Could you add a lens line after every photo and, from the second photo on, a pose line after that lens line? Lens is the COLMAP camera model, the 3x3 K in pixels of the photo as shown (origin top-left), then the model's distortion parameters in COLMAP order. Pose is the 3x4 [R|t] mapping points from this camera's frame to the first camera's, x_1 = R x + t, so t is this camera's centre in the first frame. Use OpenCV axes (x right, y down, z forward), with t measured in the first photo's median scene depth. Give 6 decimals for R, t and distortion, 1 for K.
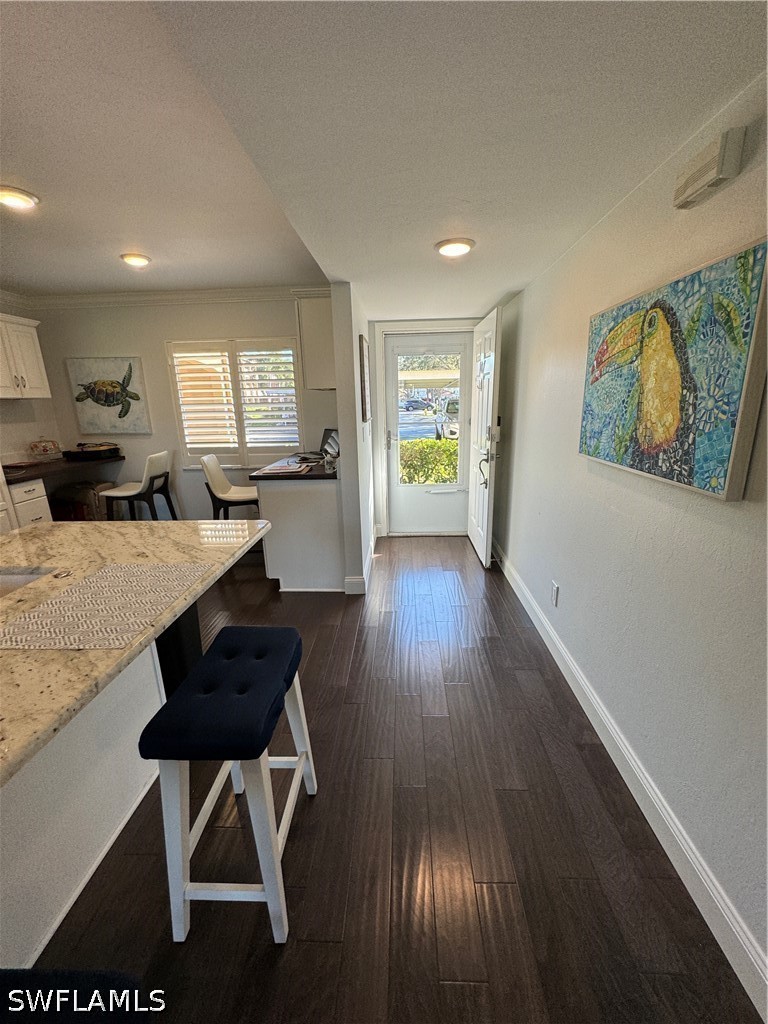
lens RADIAL K [[406.6, 0, 386.0], [0, 406.6, 510.0], [0, 0, 1]] dist [-0.000611, 0.000568]
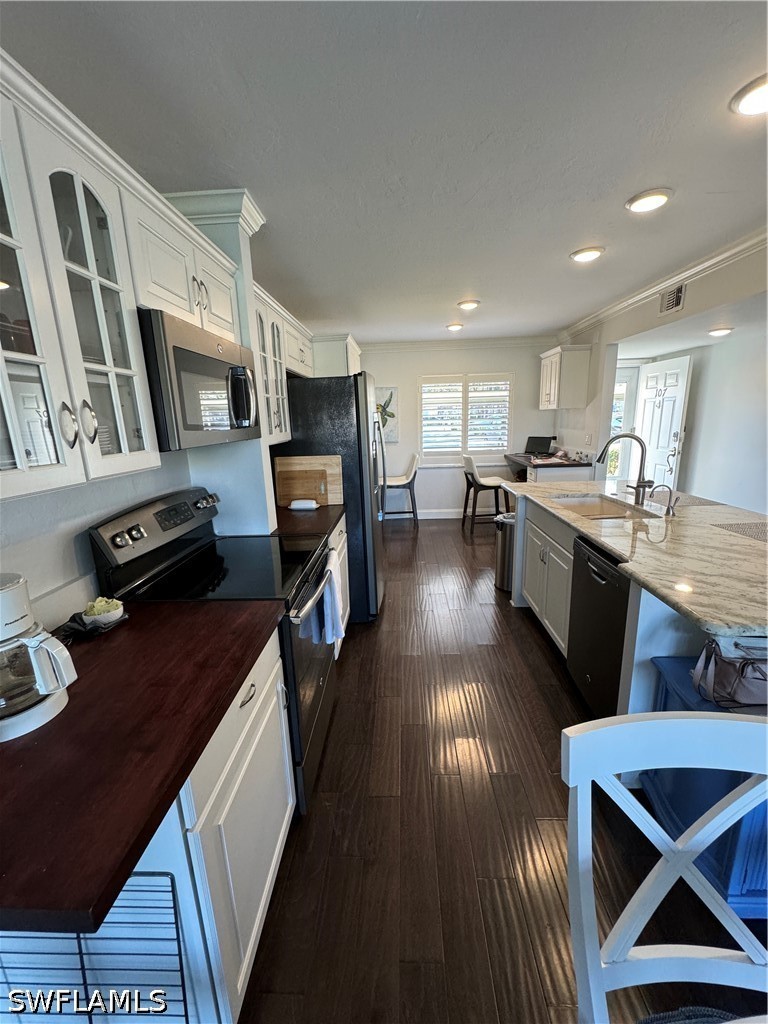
lens RADIAL K [[406.6, 0, 384.1], [0, 406.6, 511.3], [0, 0, 1]] dist [-0.000611, 0.000568]
pose [[0.999946, -0.010381, -0.000285, -0.647198], [0.010363, 0.999245, -0.037446, 0.102332], [0.000673, 0.037441, 0.999299, -0.380445]]
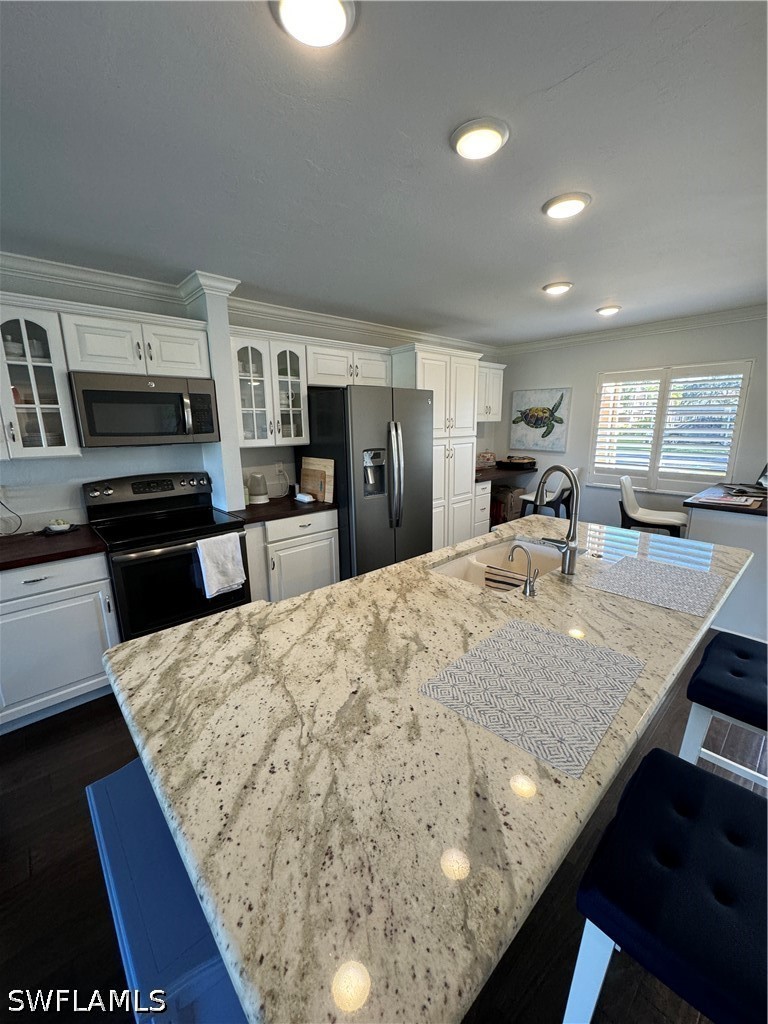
lens RADIAL K [[406.6, 0, 385.4], [0, 406.6, 513.4], [0, 0, 1]] dist [-0.000611, 0.000568]
pose [[0.708703, 0.170604, -0.684568, -0.116548], [-0.189260, 0.980730, 0.048480, 0.027116], [0.679647, 0.095204, 0.727335, -0.190150]]
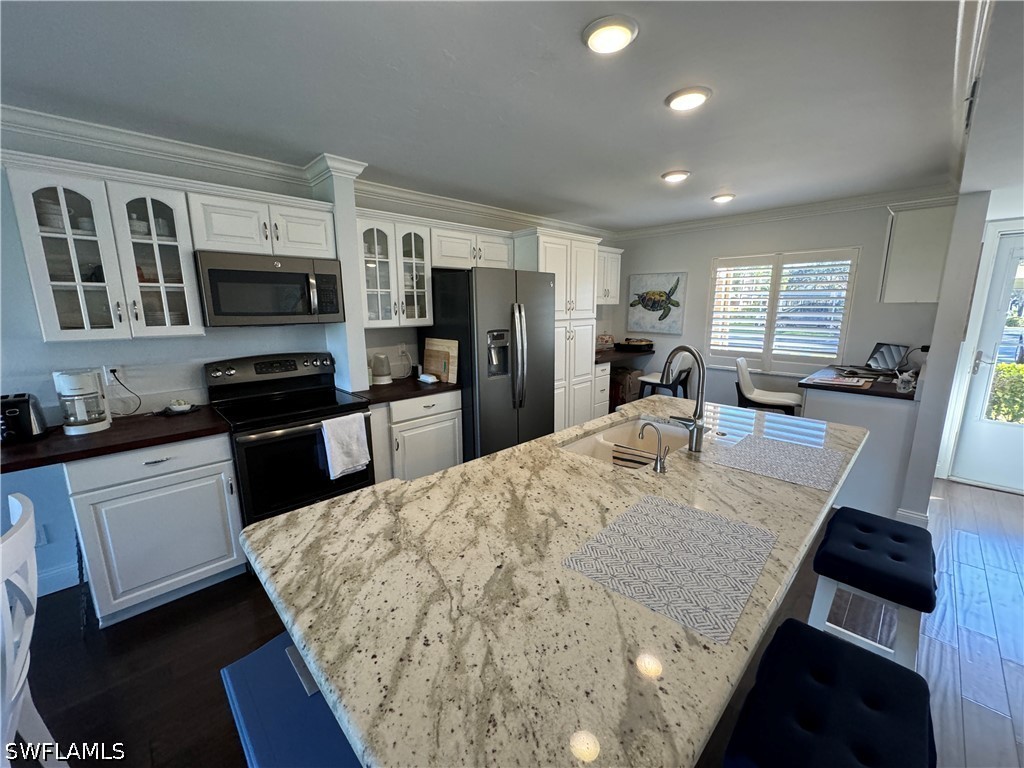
lens RADIAL K [[406.6, 0, 513.0], [0, 406.6, 385.3], [0, 0, 1]] dist [-0.000611, 0.000568]
pose [[0.730353, 0.153195, -0.665669, -0.124398], [-0.190189, 0.981596, 0.017232, 0.033403], [0.656058, 0.114017, 0.746048, -0.205739]]
